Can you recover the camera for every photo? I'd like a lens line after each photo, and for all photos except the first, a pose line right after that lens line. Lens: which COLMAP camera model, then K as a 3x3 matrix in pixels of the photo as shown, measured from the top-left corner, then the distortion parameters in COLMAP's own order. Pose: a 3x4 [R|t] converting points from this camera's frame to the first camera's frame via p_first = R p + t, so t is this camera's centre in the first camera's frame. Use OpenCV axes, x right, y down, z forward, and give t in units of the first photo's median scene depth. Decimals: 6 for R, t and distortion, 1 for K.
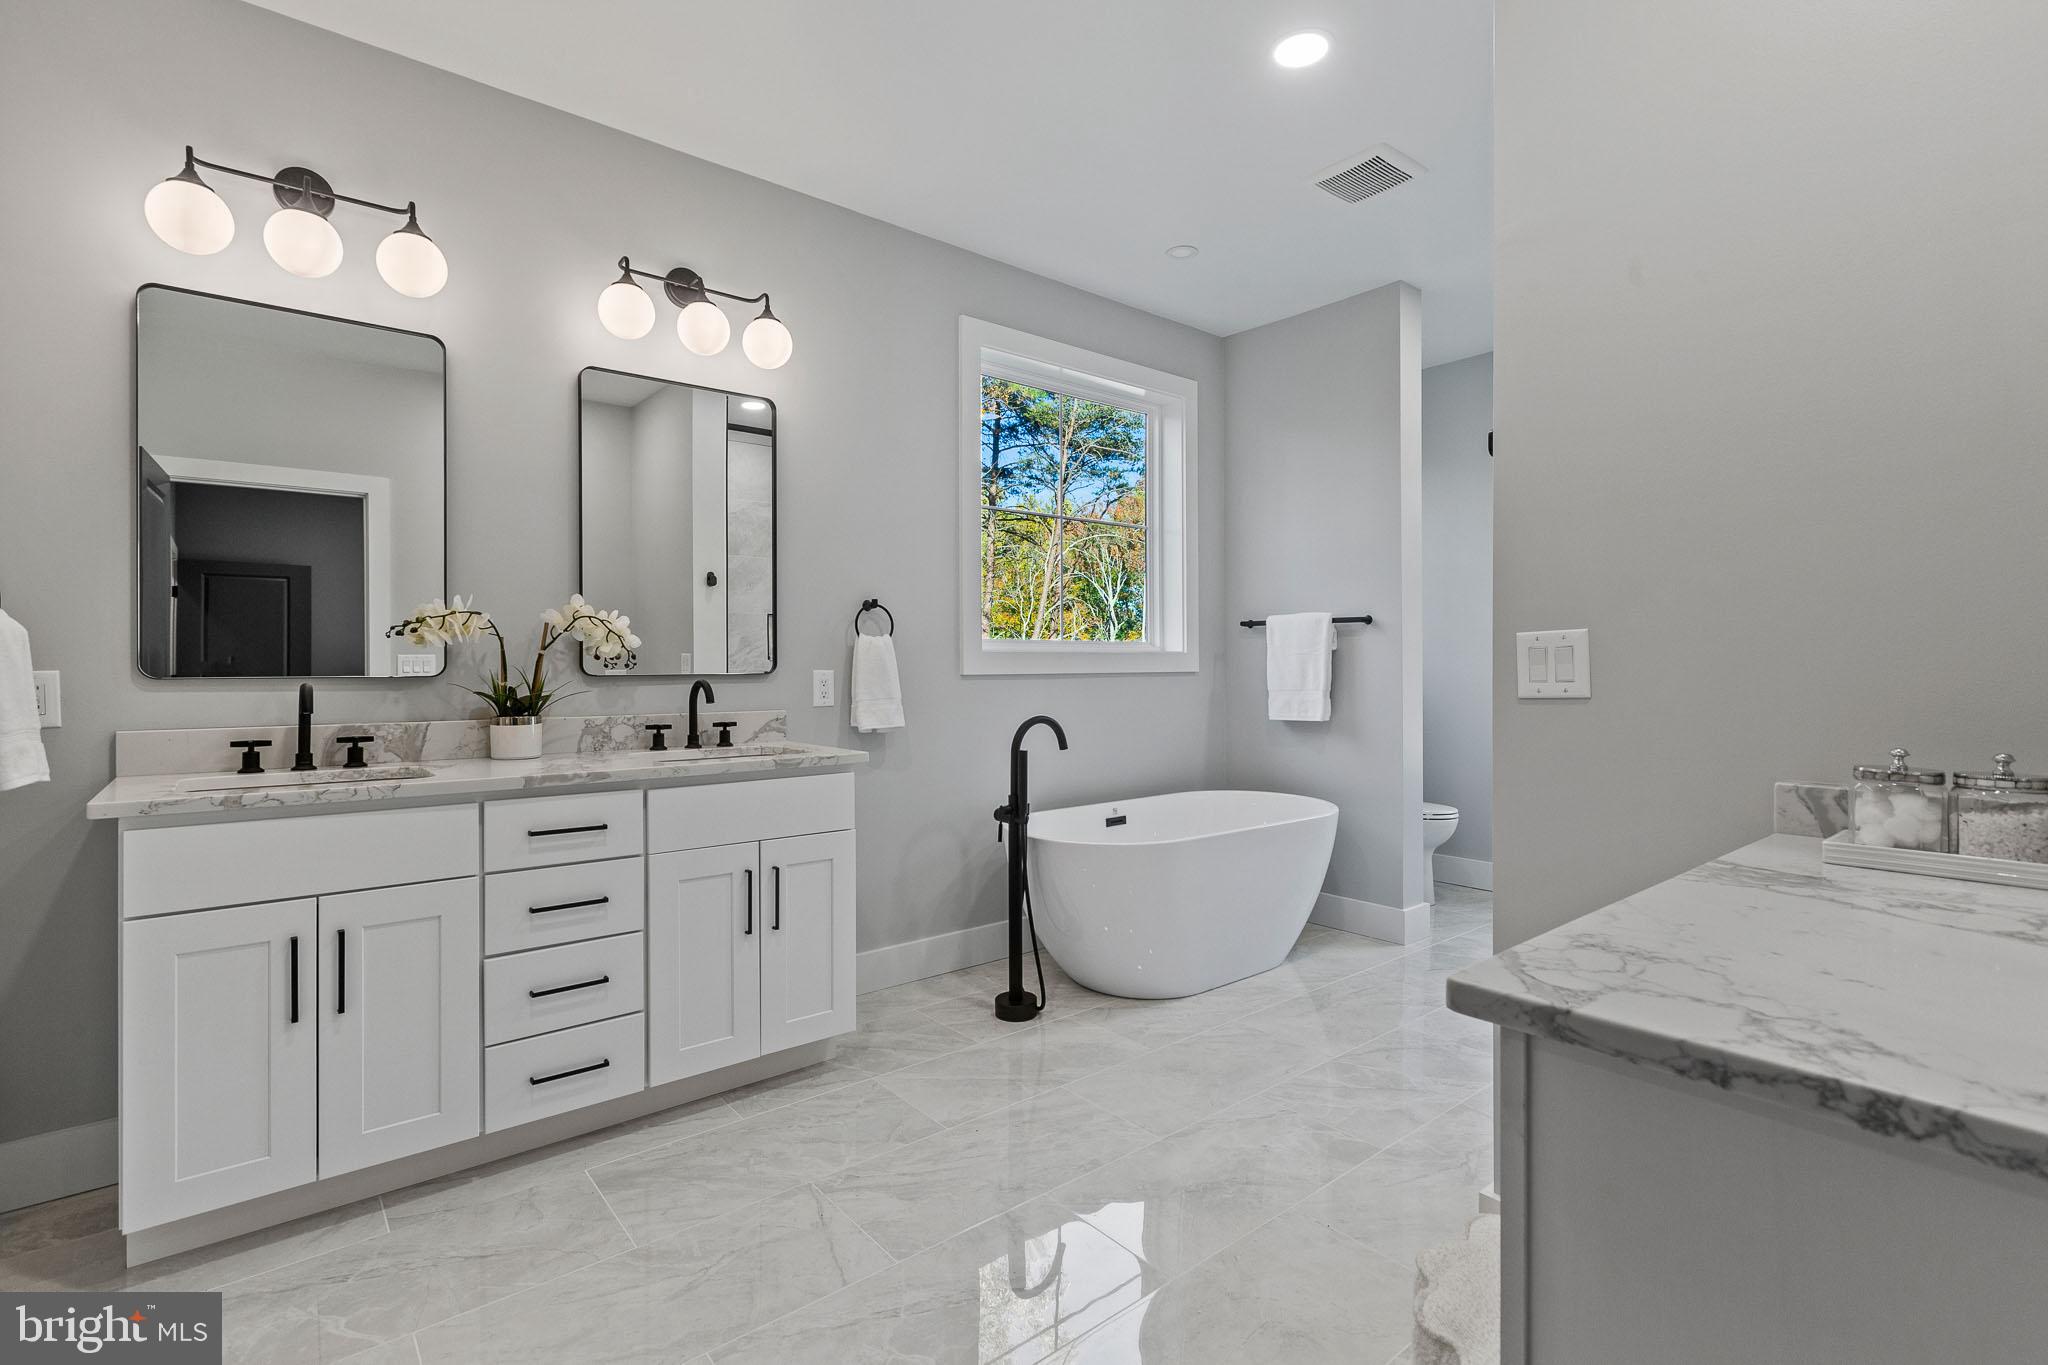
lens RADIAL K [[948.1, 0, 1004.7], [0, 948.1, 673.3], [0, 0, 1]] dist [0.004902, 0.000464]
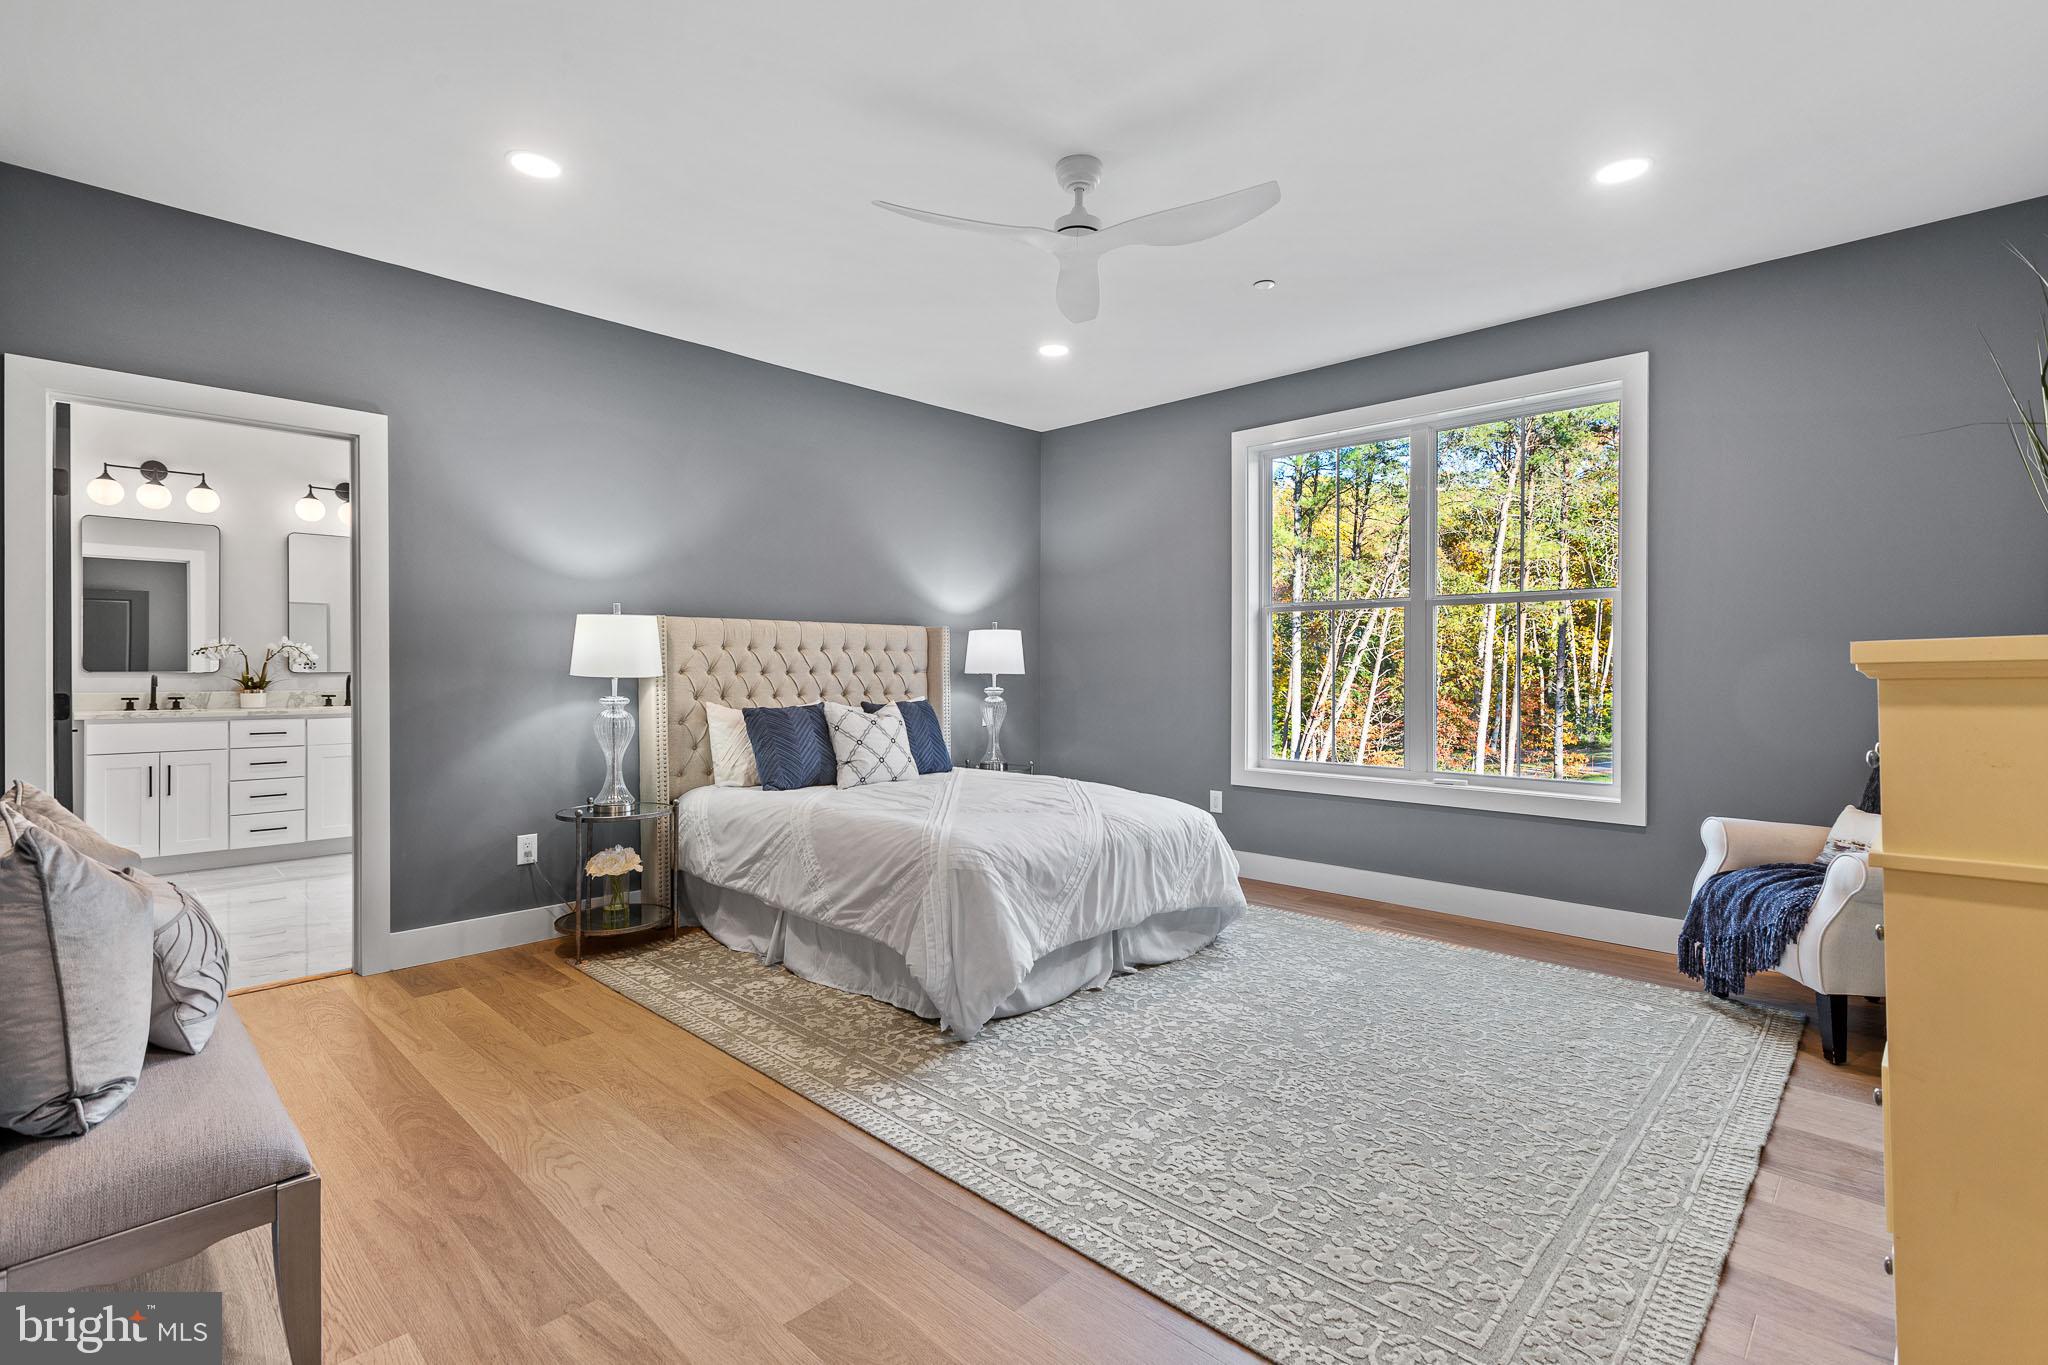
lens RADIAL K [[948.1, 0, 1014.6], [0, 948.1, 680.0], [0, 0, 1]] dist [0.004902, 0.000464]
pose [[0.994399, 0.005674, 0.105540, 1.033448], [-0.006115, 0.999974, 0.003862, 0.001577], [-0.105515, -0.004486, 0.994408, -1.428883]]
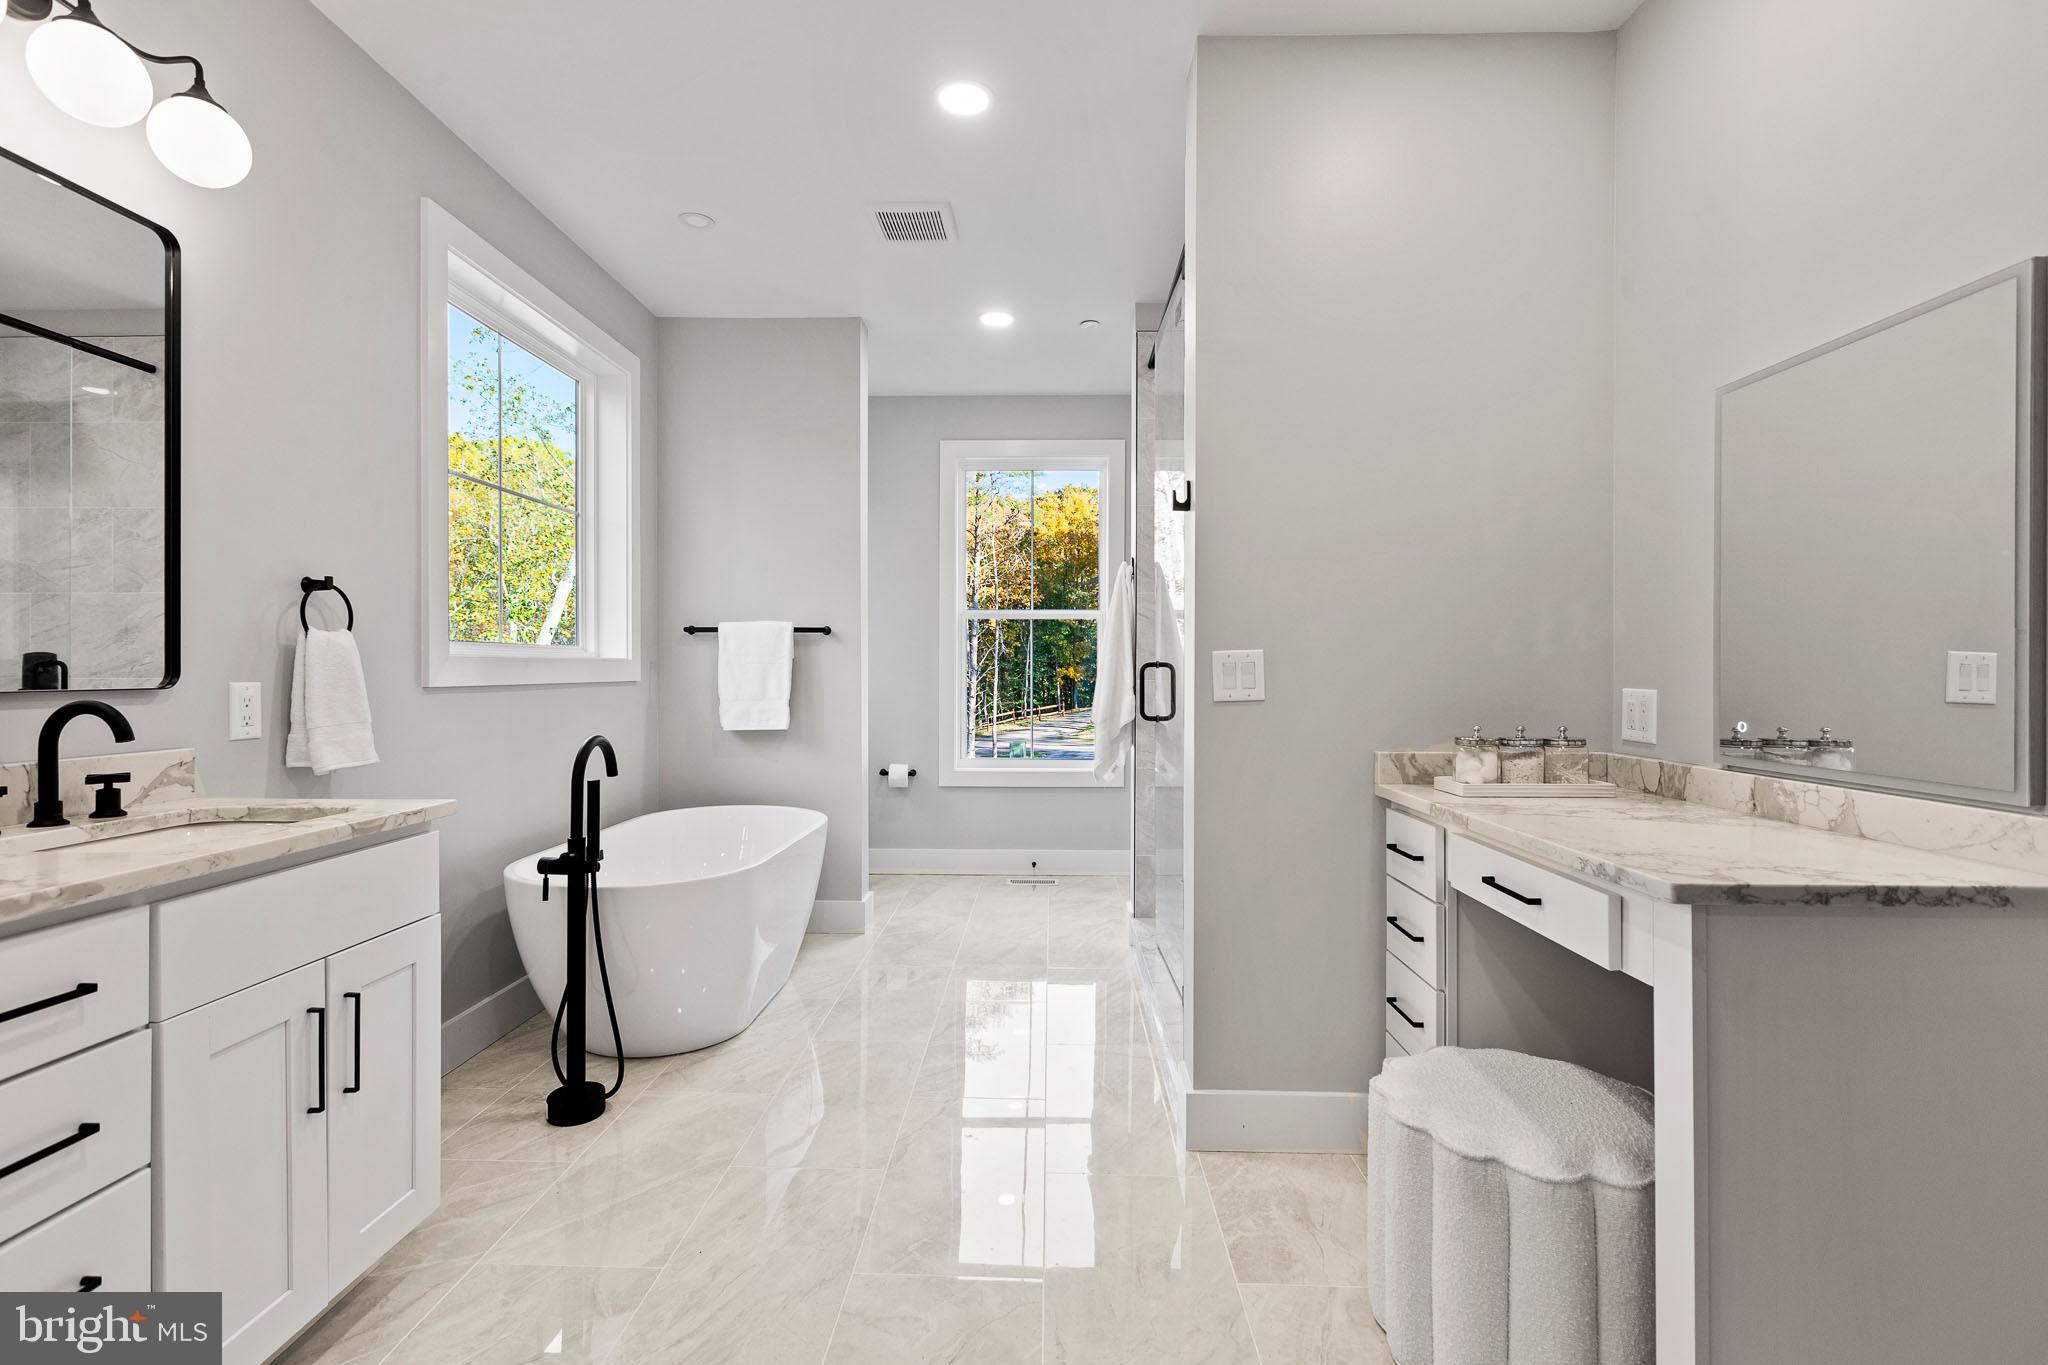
lens RADIAL K [[948.1, 0, 1018.9], [0, 948.1, 676.8], [0, 0, 1]] dist [0.004902, 0.000464]
pose [[0.653669, -0.001356, 0.756779, -0.441088], [0.003950, 0.999991, -0.001620, -0.004870], [-0.756770, 0.004048, 0.653668, 0.251789]]
